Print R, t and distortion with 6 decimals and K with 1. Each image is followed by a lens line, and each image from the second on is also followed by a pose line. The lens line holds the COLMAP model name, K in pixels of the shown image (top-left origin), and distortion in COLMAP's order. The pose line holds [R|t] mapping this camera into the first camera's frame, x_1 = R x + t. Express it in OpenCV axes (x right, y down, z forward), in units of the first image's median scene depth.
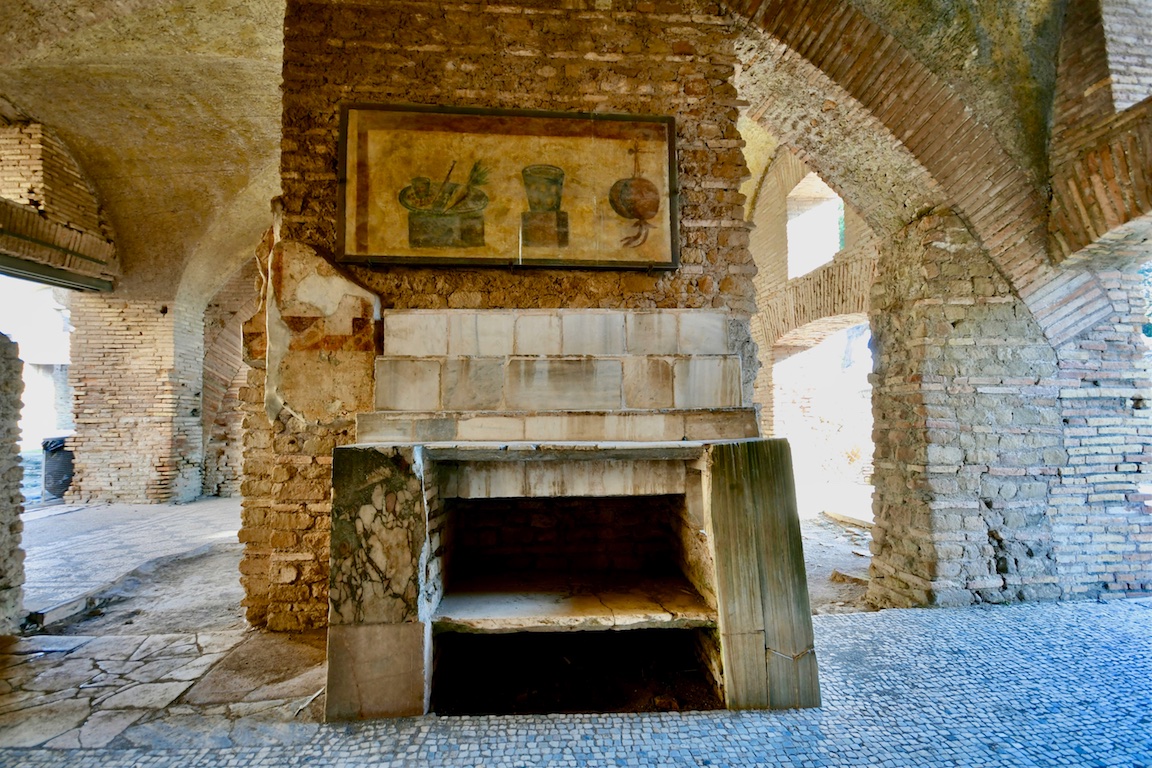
lens RADIAL K [[510.8, 0, 573.9], [0, 510.8, 389.3], [0, 0, 1]] dist [0.006255, -0.009698]
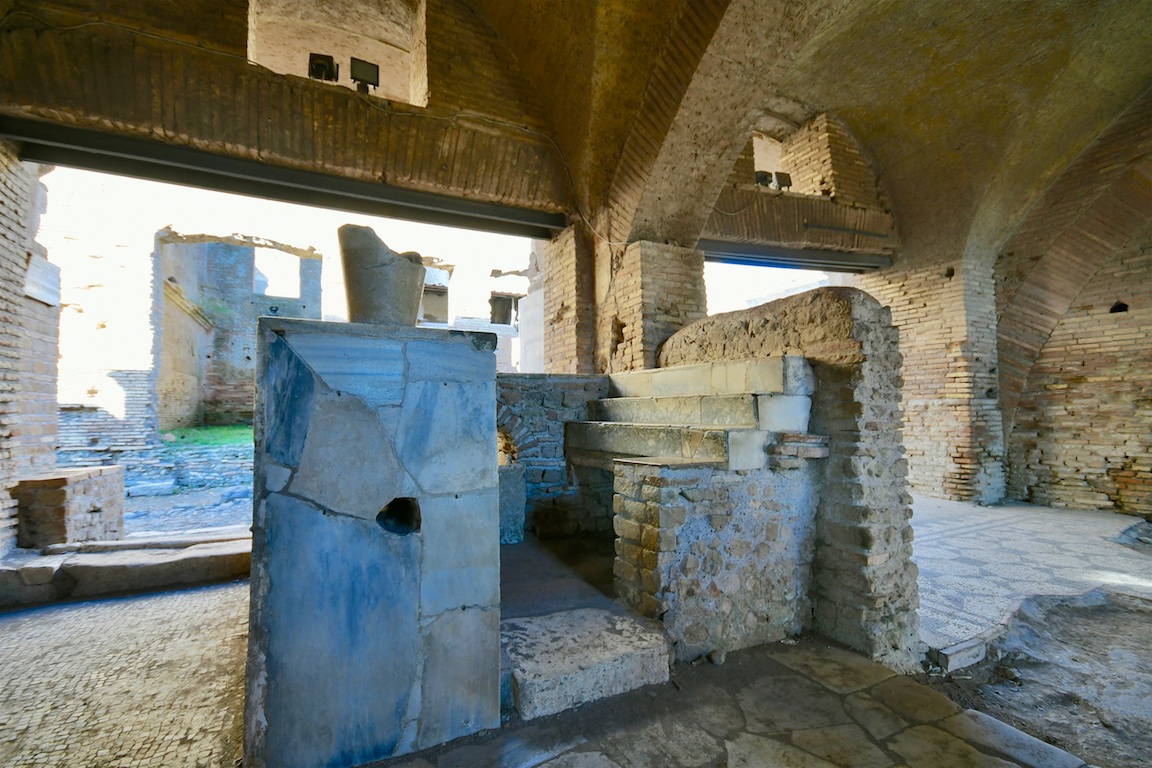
lens RADIAL K [[524.2, 0, 566.4], [0, 524.2, 387.8], [0, 0, 1]] dist [0.008712, -0.008621]
pose [[0.352028, -0.029254, -0.935532, -0.502897], [0.057034, 0.998325, -0.009756, 0.016810], [0.934250, -0.049923, 0.353107, 0.210125]]
